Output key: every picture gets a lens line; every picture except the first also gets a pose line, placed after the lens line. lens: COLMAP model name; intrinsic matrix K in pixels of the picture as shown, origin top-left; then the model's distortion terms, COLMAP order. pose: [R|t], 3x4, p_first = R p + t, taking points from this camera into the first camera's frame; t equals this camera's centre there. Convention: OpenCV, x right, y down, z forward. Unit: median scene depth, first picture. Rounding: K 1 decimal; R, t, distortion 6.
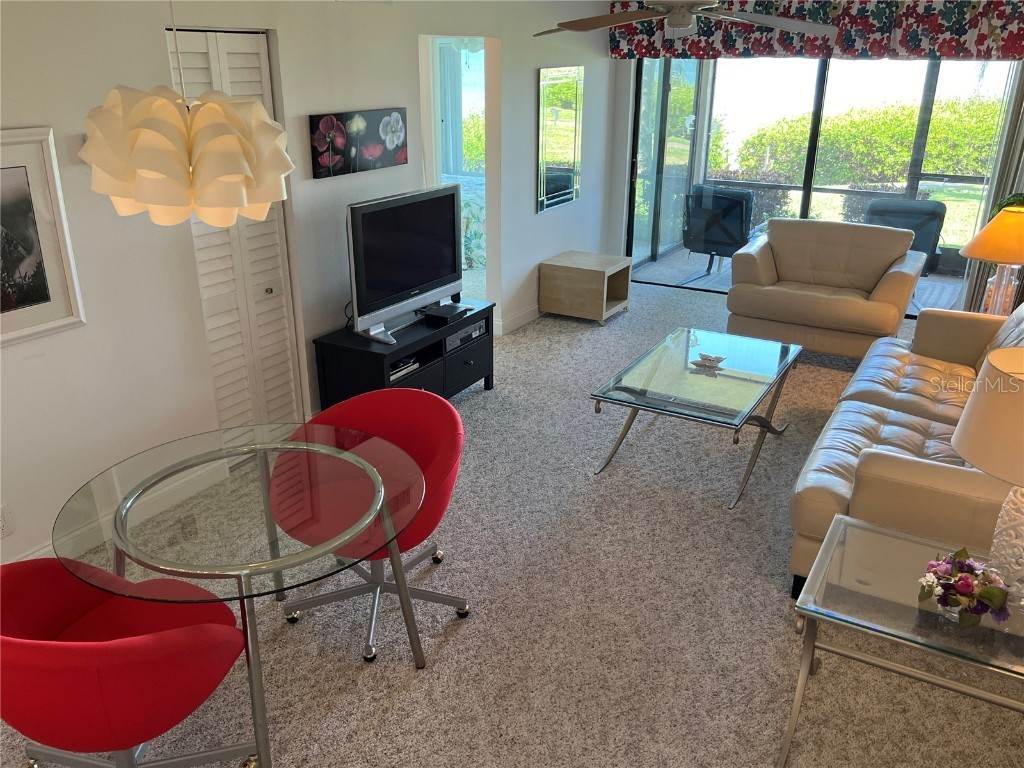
lens RADIAL K [[864.3, 0, 522.7], [0, 864.3, 387.8], [0, 0, 1]] dist [0.058536, -0.058159]
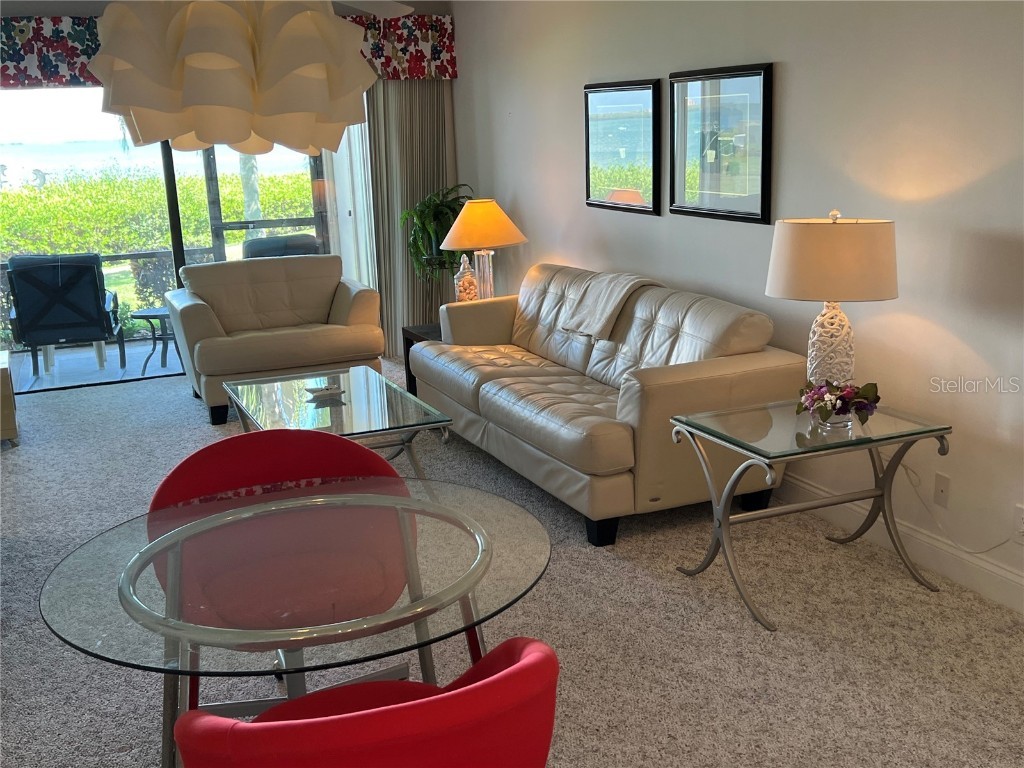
lens RADIAL K [[1137.0, 0, 507.8], [0, 1137.0, 390.3], [0, 0, 1]] dist [0.054564, 0.000000]
pose [[0.620902, -0.213182, 0.754344, -0.368706], [0.330675, 0.943729, -0.005476, 0.023853], [-0.710728, 0.252843, 0.656457, 0.095867]]
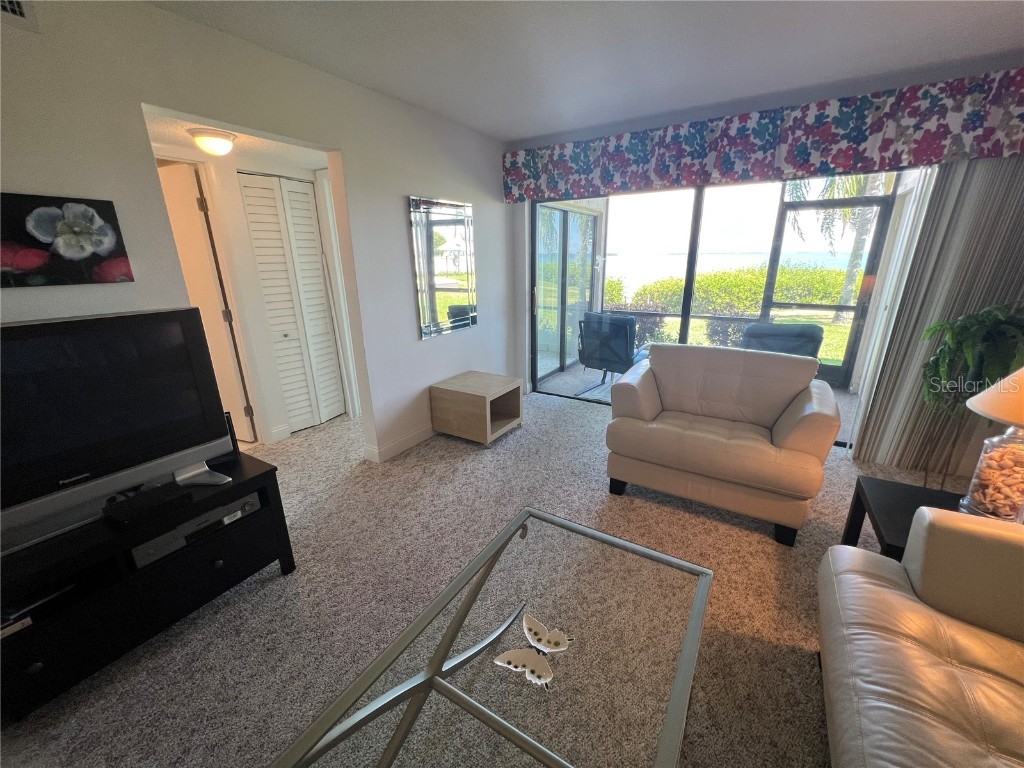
lens RADIAL K [[410.0, 0, 513.8], [0, 410.0, 386.4], [0, 0, 1]] dist [-0.002490, 0.001132]
pose [[0.998724, -0.006053, -0.050136, 0.153080], [0.002783, 0.997878, -0.065047, -0.117596], [0.050423, 0.064824, 0.996622, 0.538803]]
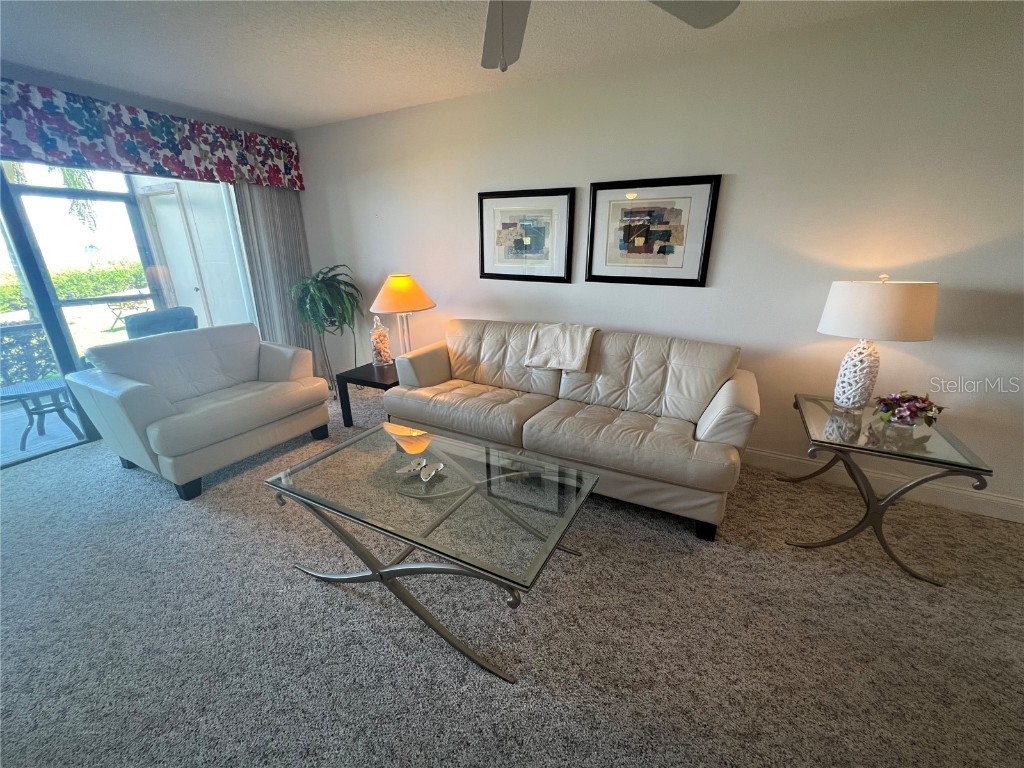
lens RADIAL K [[410.0, 0, 514.9], [0, 410.0, 384.2], [0, 0, 1]] dist [-0.002490, 0.001132]
pose [[-0.016278, -0.332489, 0.942967, -0.095160], [0.369286, 0.874412, 0.314691, -0.138892], [-0.929173, 0.353347, 0.108550, 0.599641]]
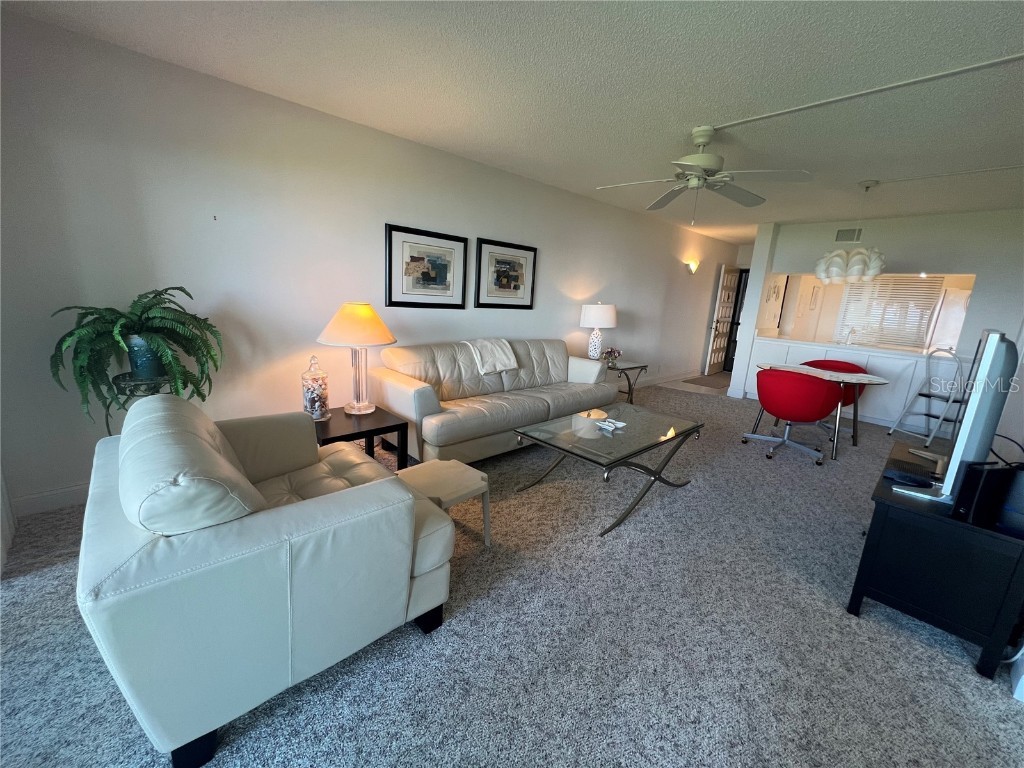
lens RADIAL K [[410.0, 0, 512.2], [0, 410.0, 383.9], [0, 0, 1]] dist [-0.002490, 0.001132]
pose [[-0.947728, -0.128491, 0.292064, 0.129273], [0.054063, 0.837437, 0.543854, -0.301712], [-0.314465, 0.531215, -0.786716, 1.063686]]
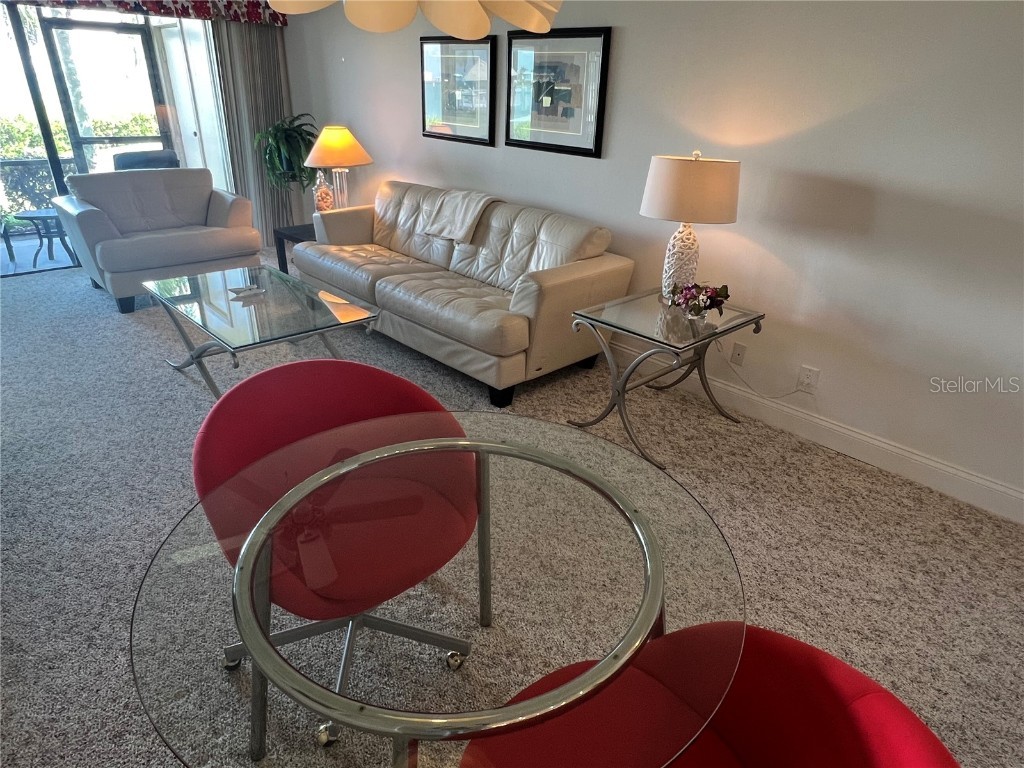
lens RADIAL K [[632.7, 0, 521.8], [0, 632.7, 398.4], [0, 0, 1]] dist [-0.014292, 0.006525]
pose [[0.298261, -0.421140, 0.856552, -0.265985], [0.321005, 0.889383, 0.325504, -0.040659], [-0.898886, 0.177872, 0.400457, 0.311745]]
